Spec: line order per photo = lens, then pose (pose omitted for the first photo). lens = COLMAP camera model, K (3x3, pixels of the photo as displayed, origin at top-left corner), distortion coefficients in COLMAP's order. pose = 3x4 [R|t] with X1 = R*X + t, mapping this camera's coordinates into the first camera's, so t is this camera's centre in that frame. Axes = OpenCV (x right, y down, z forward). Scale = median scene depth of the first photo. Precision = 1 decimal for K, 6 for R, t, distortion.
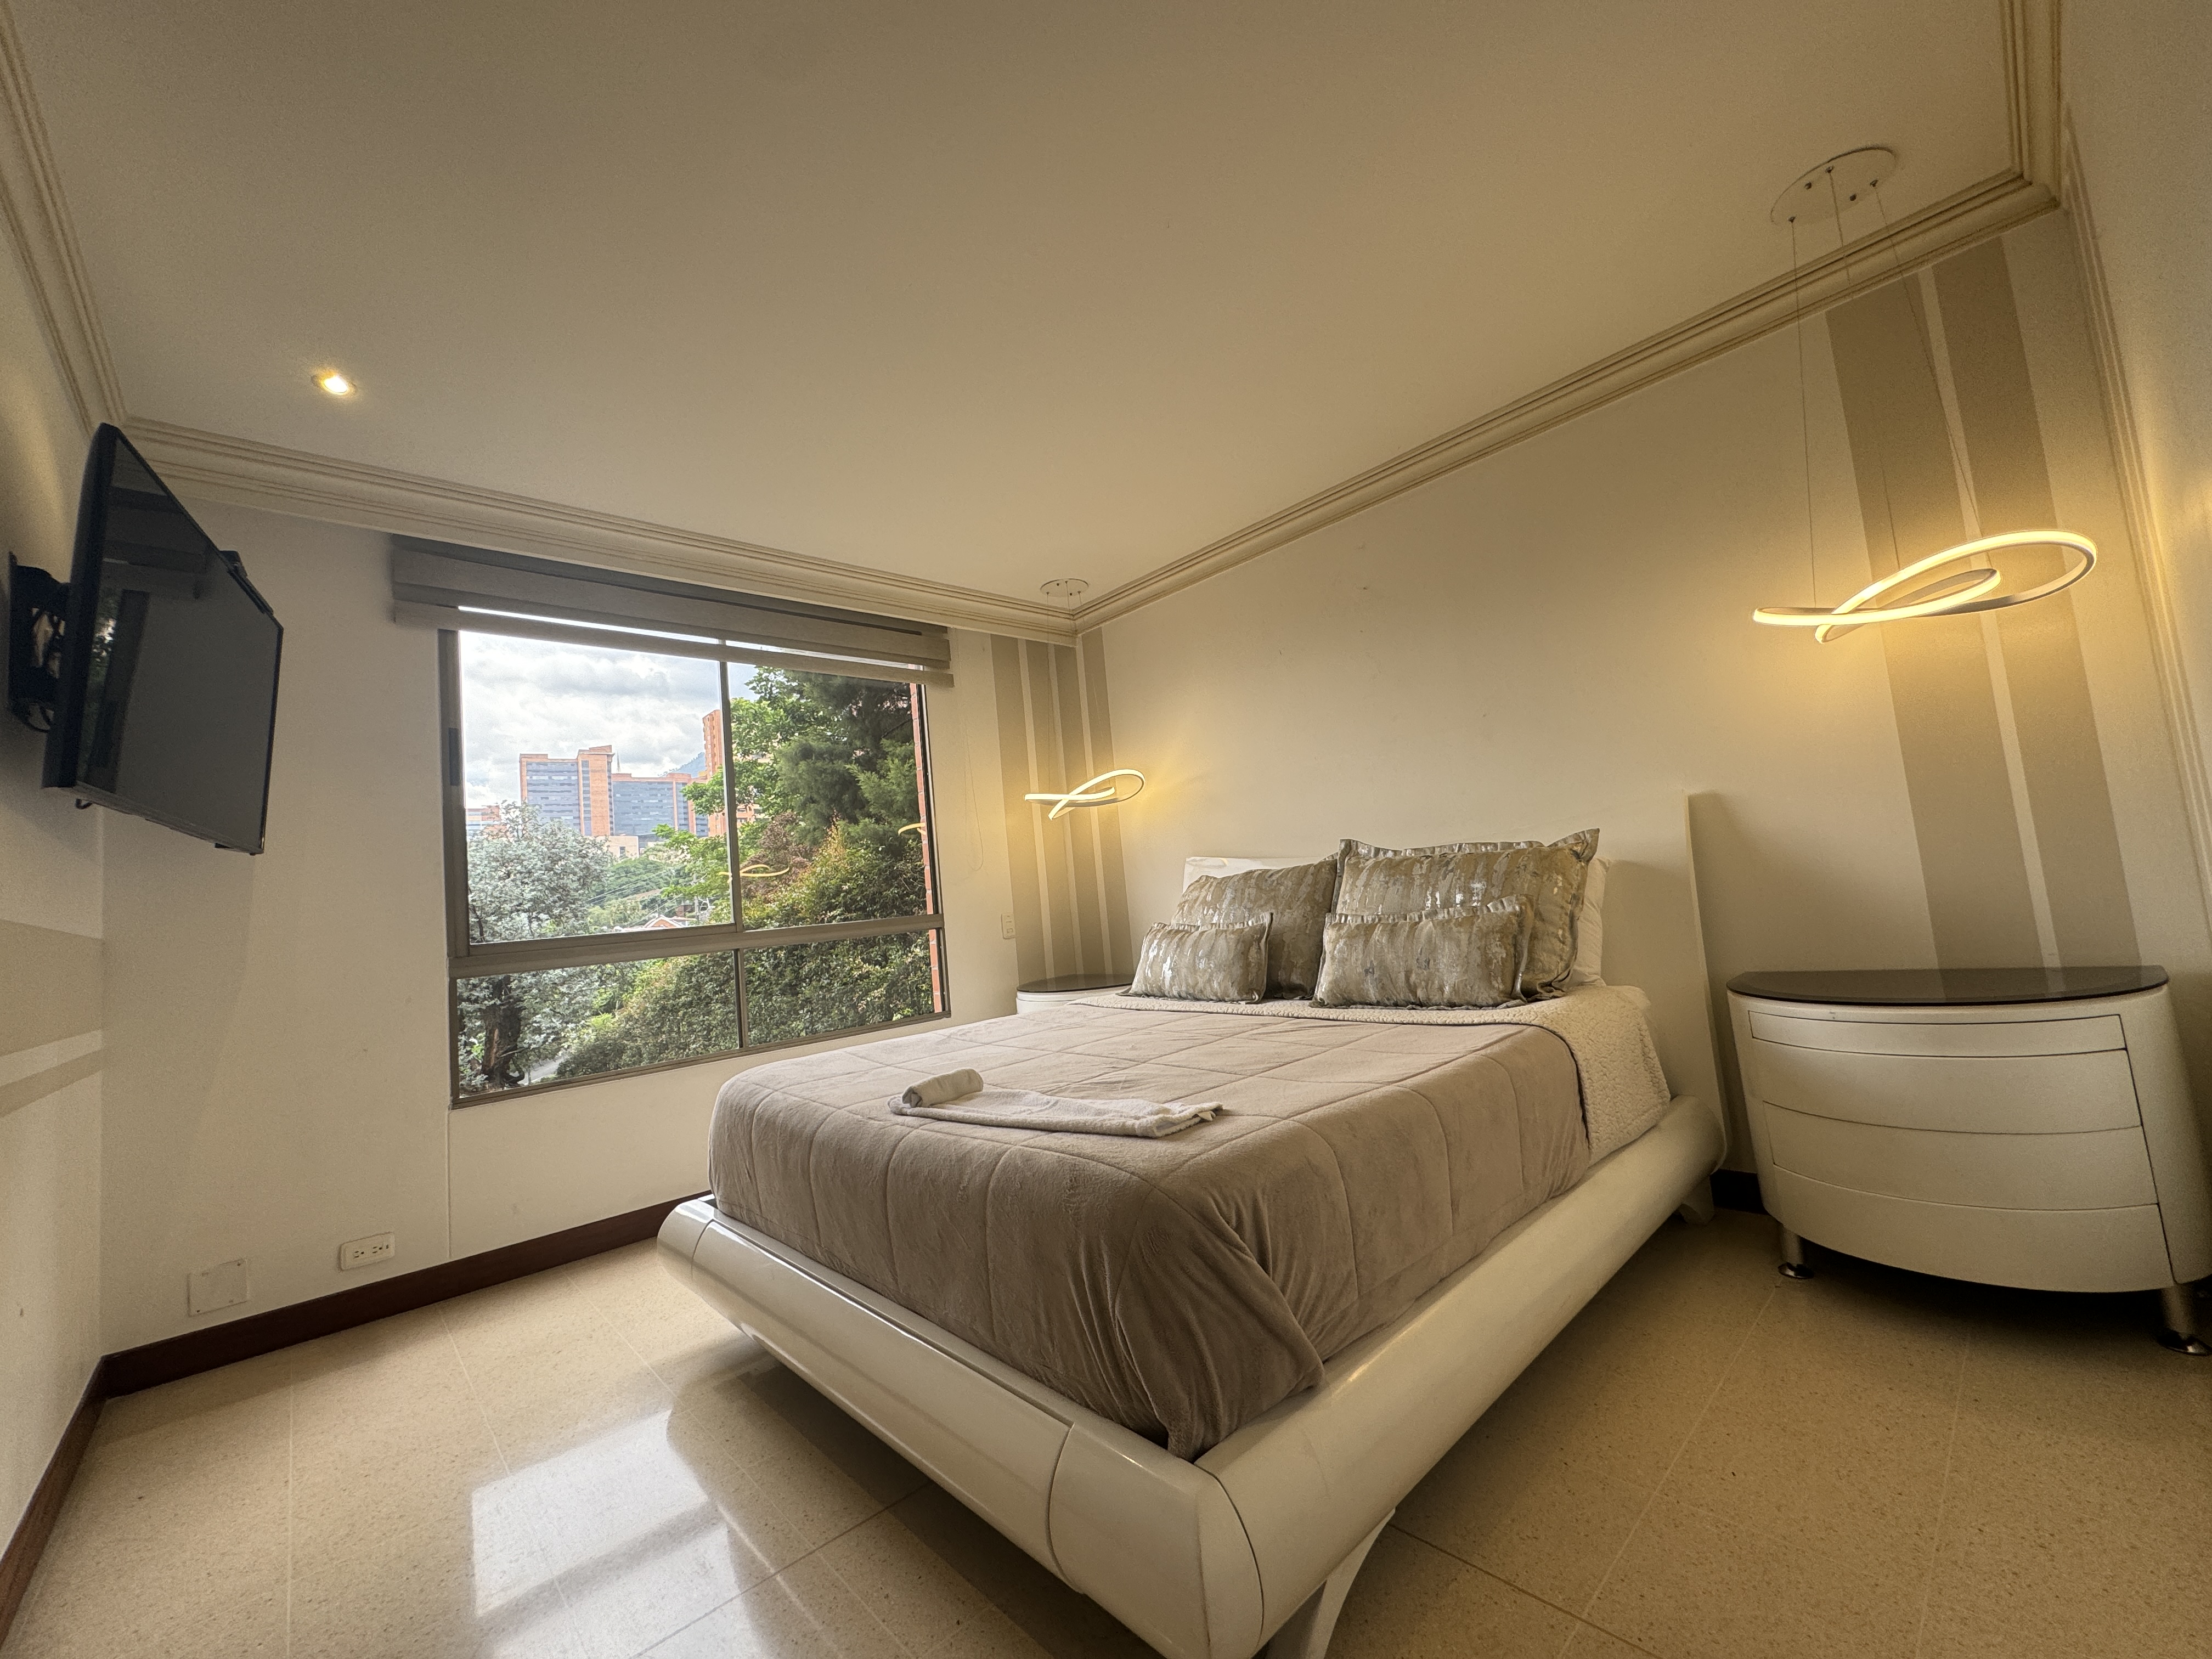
lens RADIAL K [[880.3, 0, 1106.0], [0, 880.3, 829.5], [0, 0, 1]] dist [-0.002089, 0.000037]
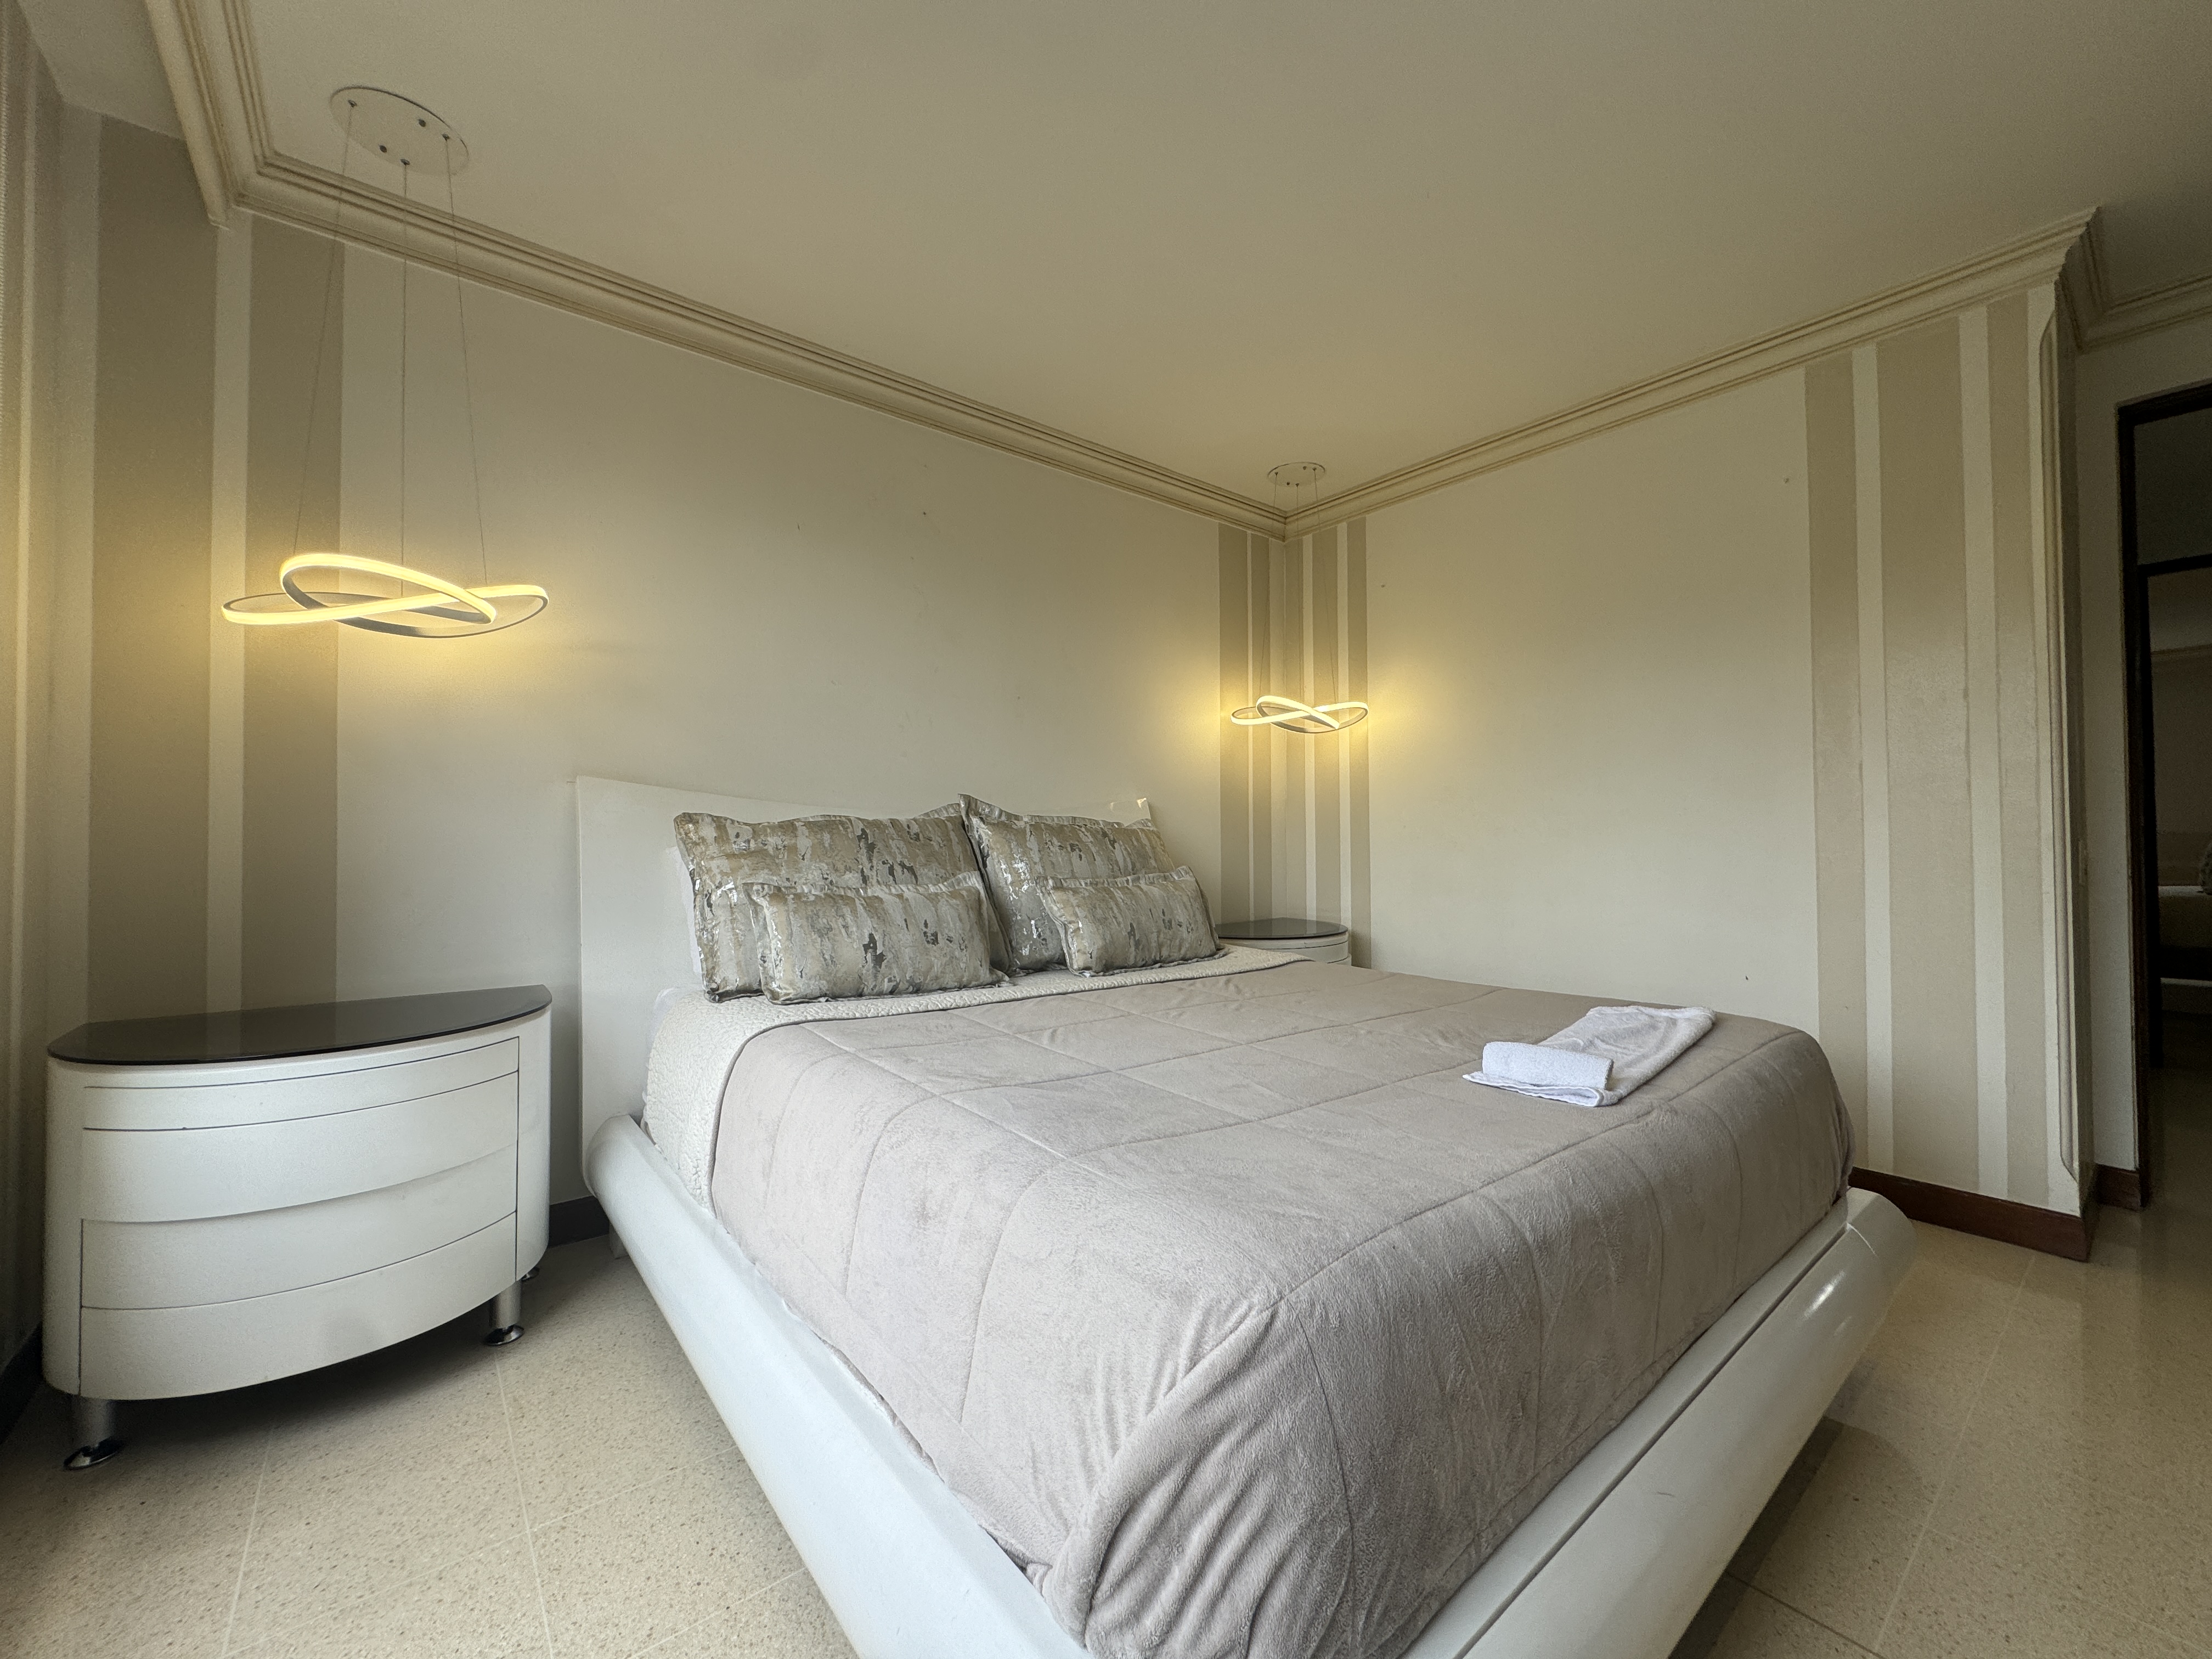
lens RADIAL K [[880.3, 0, 1106.0], [0, 880.3, 829.5], [0, 0, 1]] dist [-0.002089, 0.000037]
pose [[0.072137, 0.103021, 0.992060, -0.726423], [-0.087483, 0.991471, -0.096599, 0.146842], [-0.993551, -0.079820, 0.080535, 0.987668]]
